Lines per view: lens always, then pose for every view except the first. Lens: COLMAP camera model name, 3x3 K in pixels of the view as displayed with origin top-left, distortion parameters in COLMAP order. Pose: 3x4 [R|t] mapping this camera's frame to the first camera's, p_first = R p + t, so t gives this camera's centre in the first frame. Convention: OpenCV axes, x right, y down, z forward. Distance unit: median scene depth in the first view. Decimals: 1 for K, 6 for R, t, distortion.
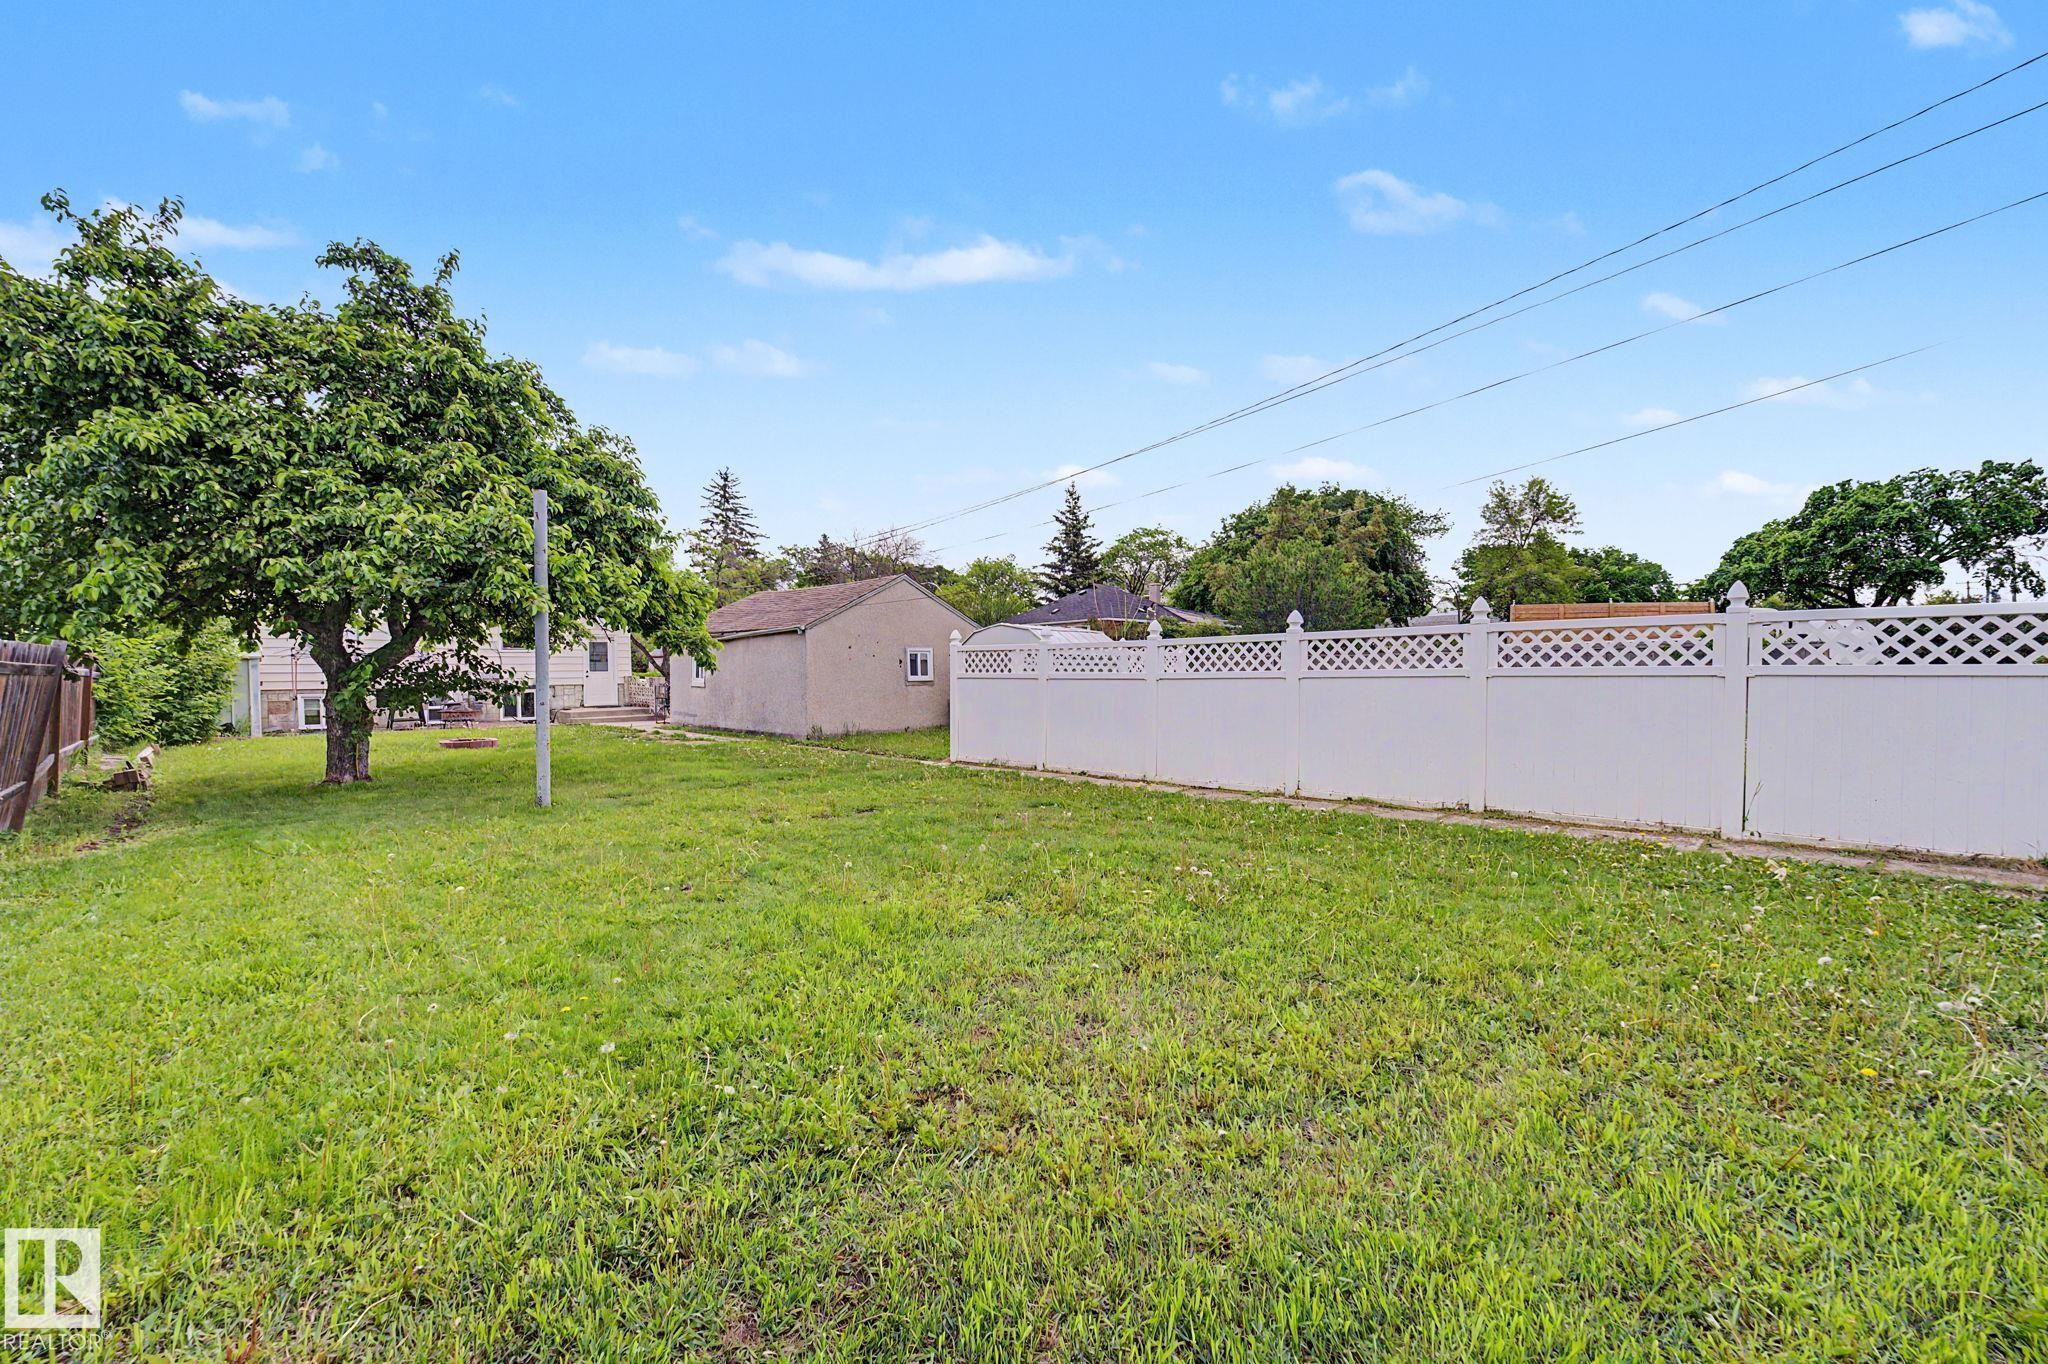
lens RADIAL K [[856.0, 0, 1025.2], [0, 856.0, 680.5], [0, 0, 1]] dist [0.019438, -0.009022]
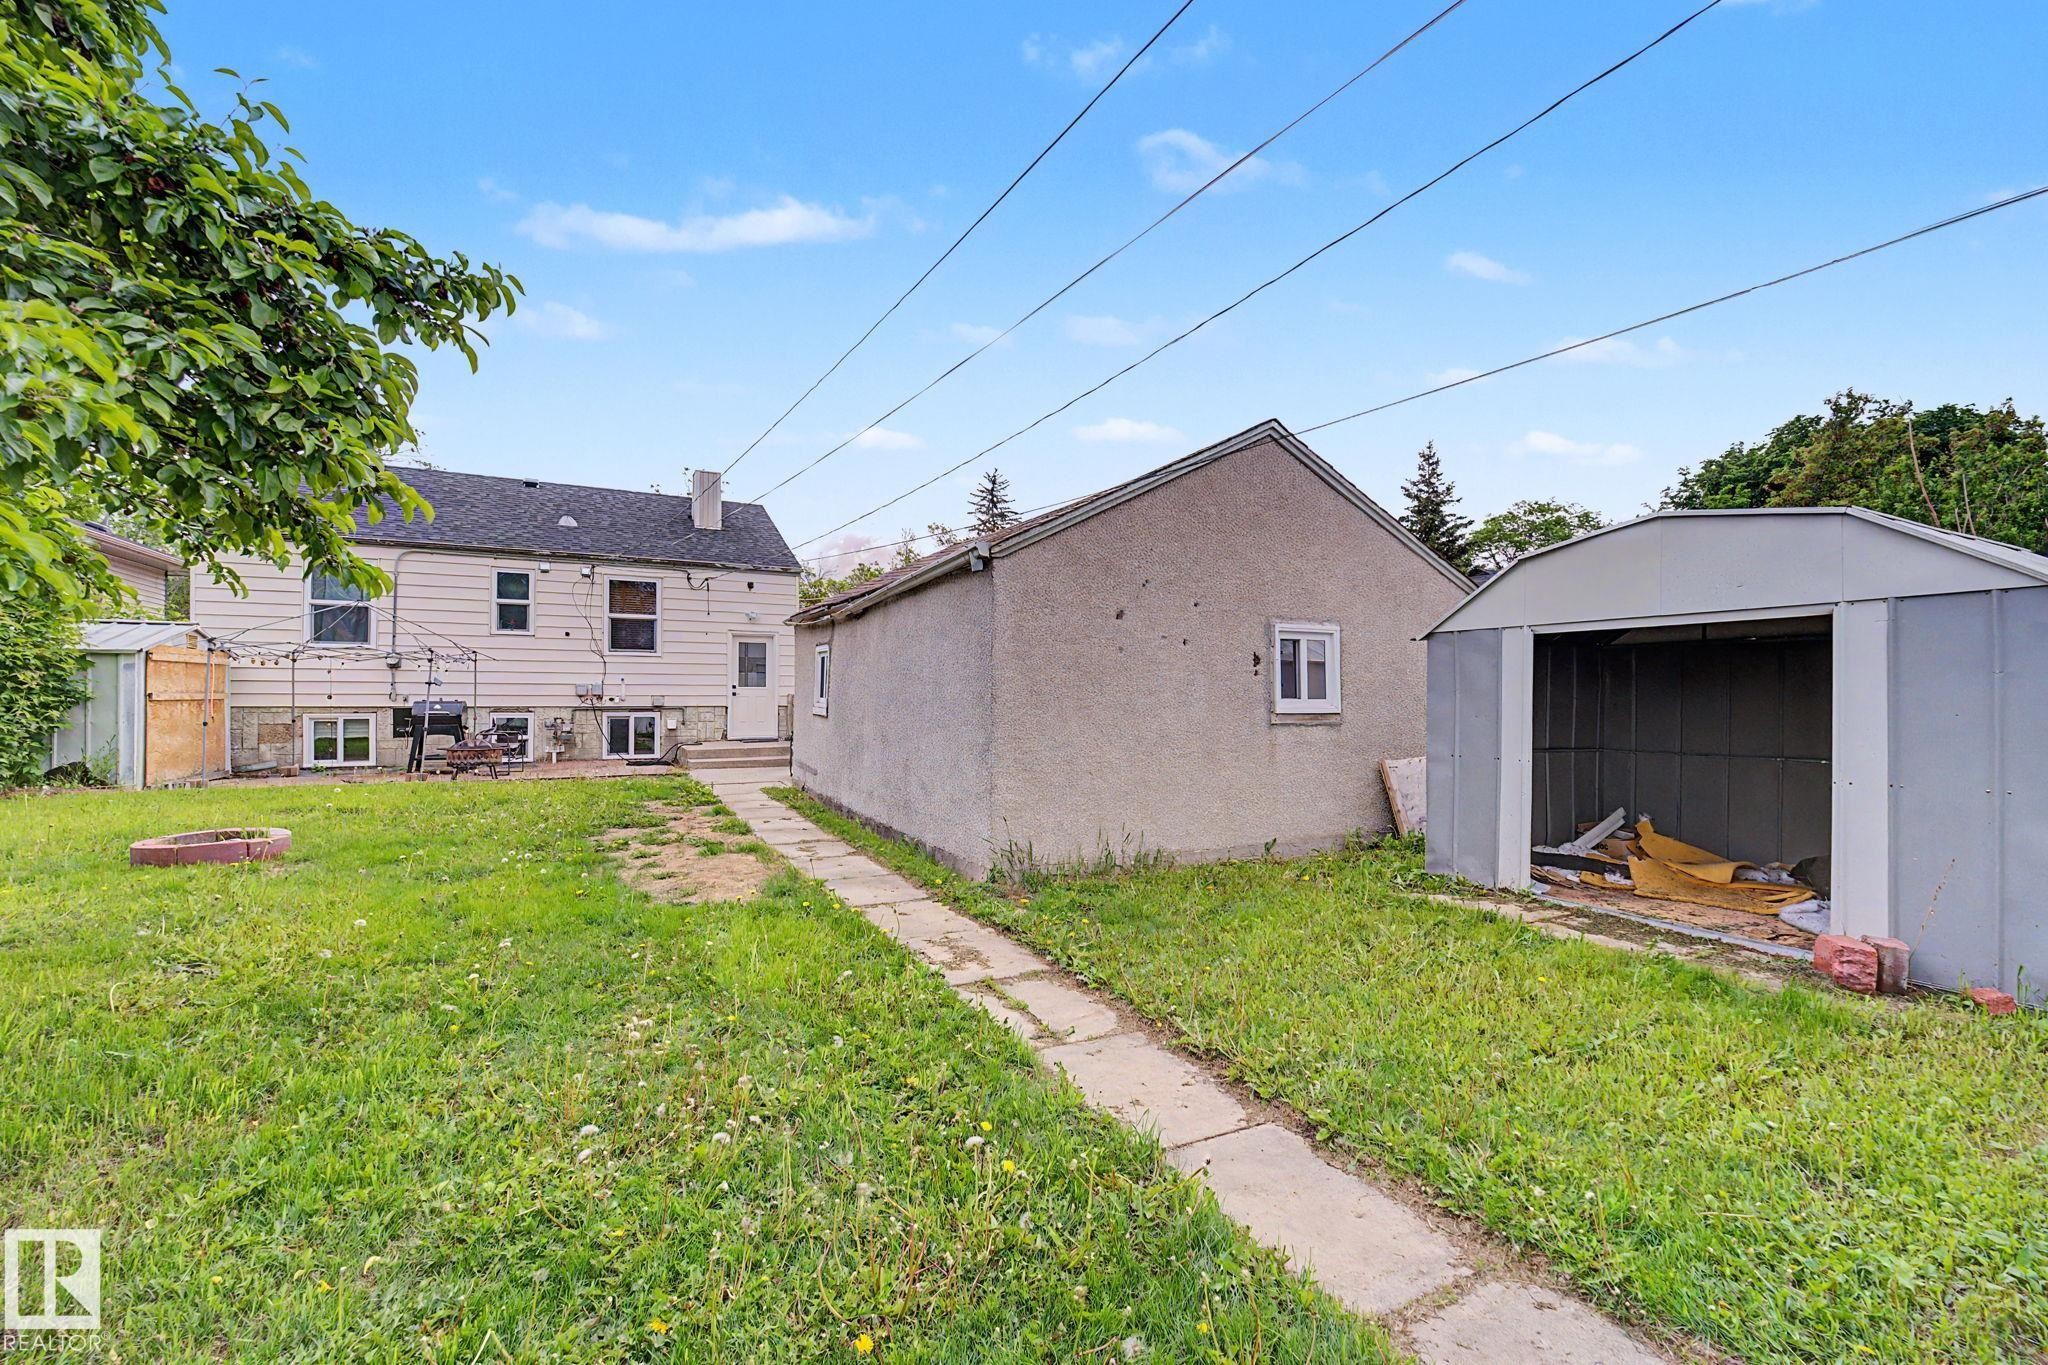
lens RADIAL K [[856.0, 0, 1025.2], [0, 856.0, 681.0], [0, 0, 1]] dist [0.019438, -0.009022]
pose [[0.949574, 0.008829, -0.313419, -0.110007], [-0.017989, 0.999491, -0.026345, -0.001519], [0.313027, 0.030655, 0.949250, 0.551187]]
